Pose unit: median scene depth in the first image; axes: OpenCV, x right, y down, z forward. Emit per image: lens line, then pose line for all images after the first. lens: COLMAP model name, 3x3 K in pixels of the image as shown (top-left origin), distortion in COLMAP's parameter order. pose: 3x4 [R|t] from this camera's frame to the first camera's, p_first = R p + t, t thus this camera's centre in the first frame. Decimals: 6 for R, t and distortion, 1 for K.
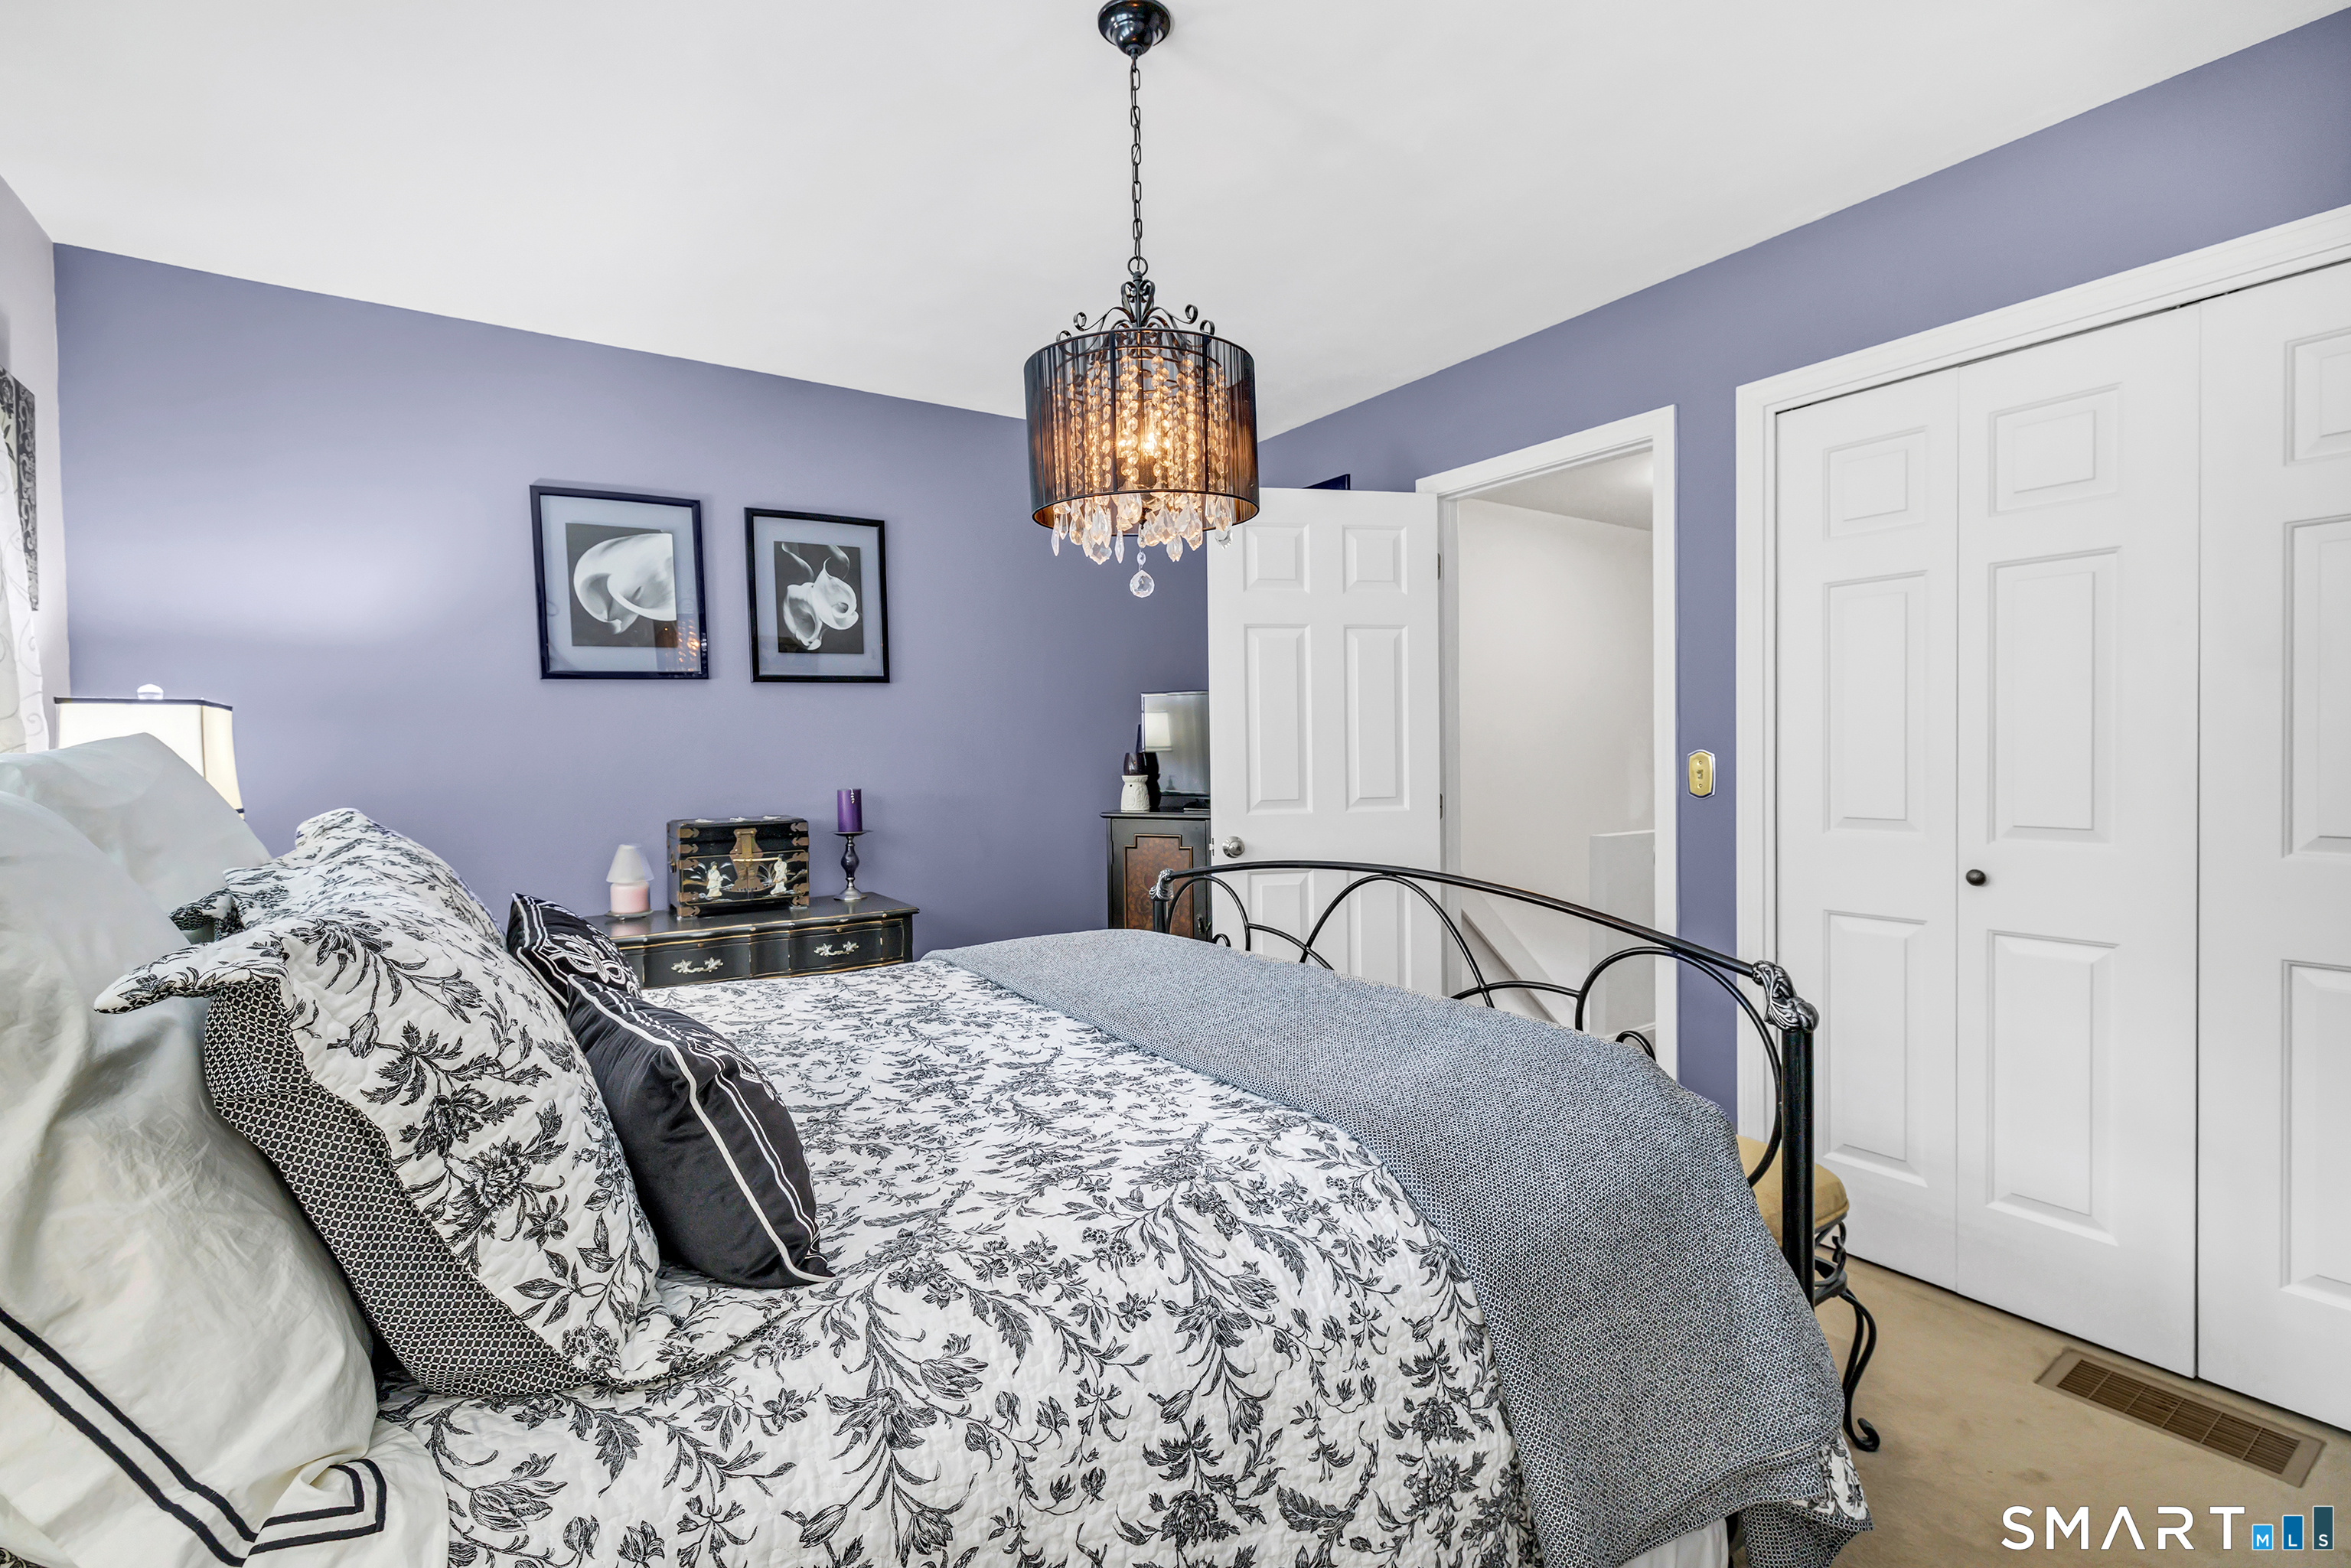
lens RADIAL K [[1024.3, 0, 1167.2], [0, 1024.3, 776.4], [0, 0, 1]] dist [-0.001123, 0.000016]
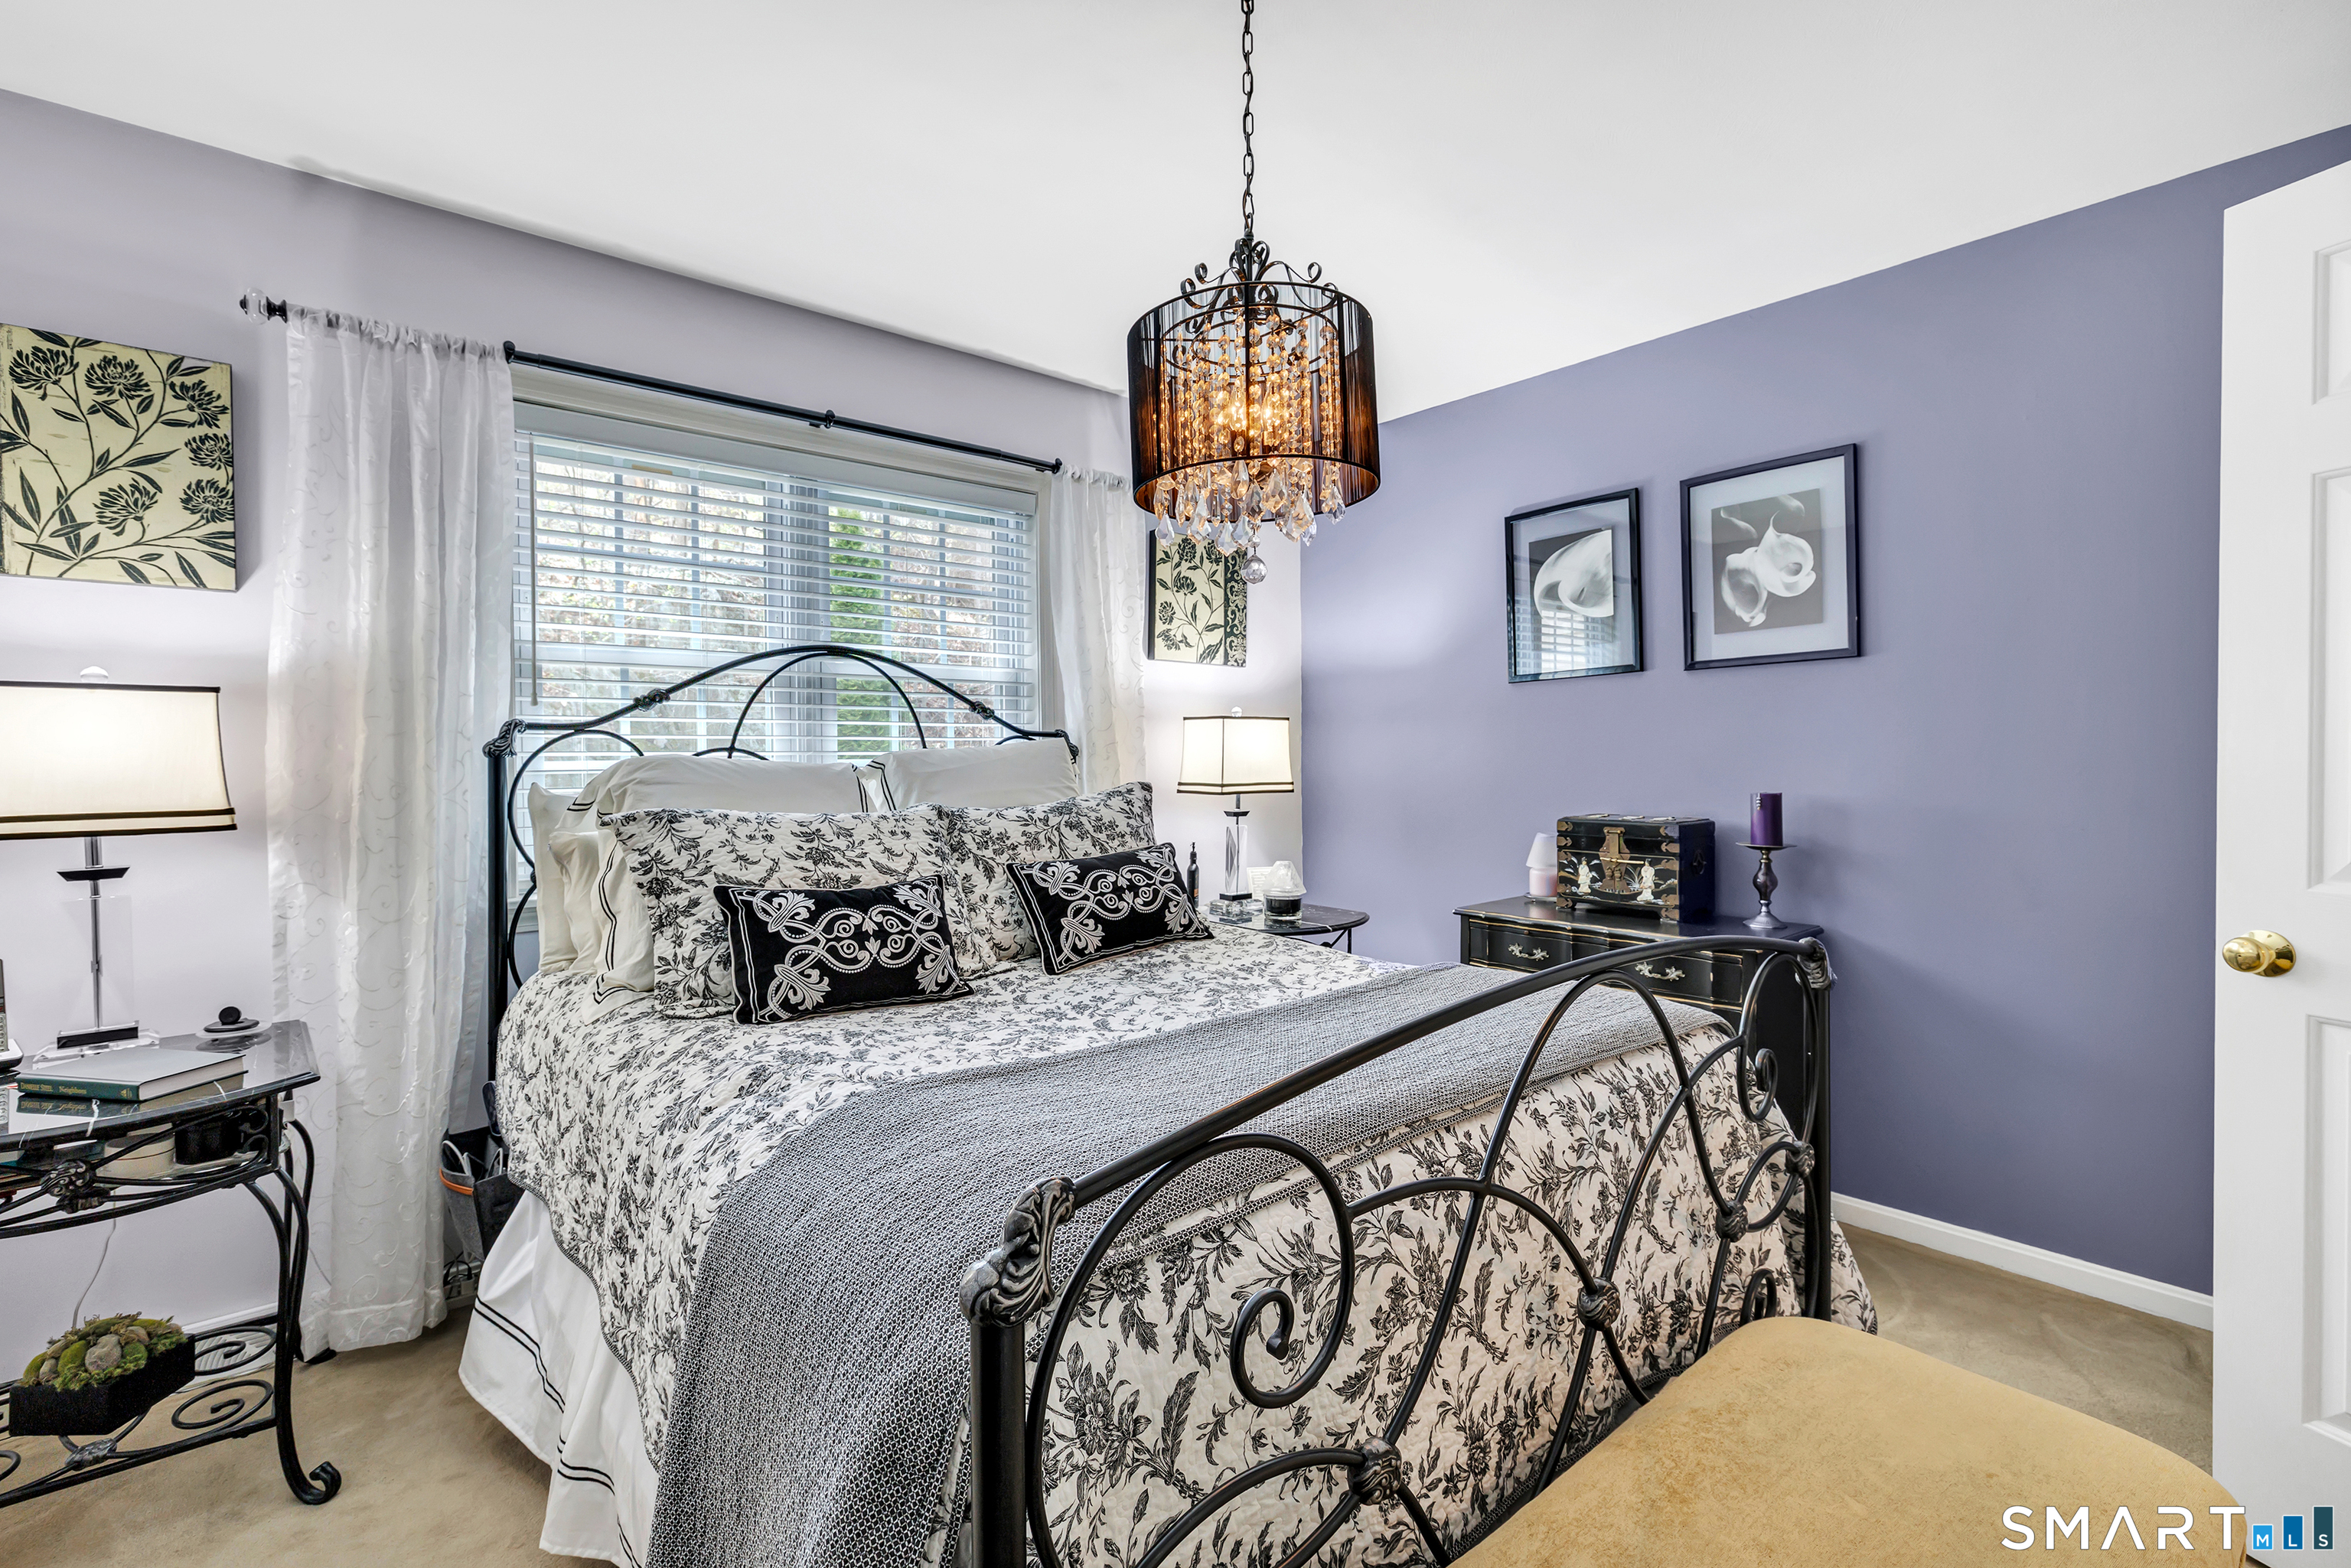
lens RADIAL K [[1058.4, 0, 1164.7], [0, 1058.4, 767.6], [0, 0, 1]] dist [-0.002559, 0.000139]
pose [[0.117238, 0.025359, -0.992780, 0.495885], [-0.022837, 0.999478, 0.022833, -0.016923], [0.992841, 0.019995, 0.117756, 0.443052]]
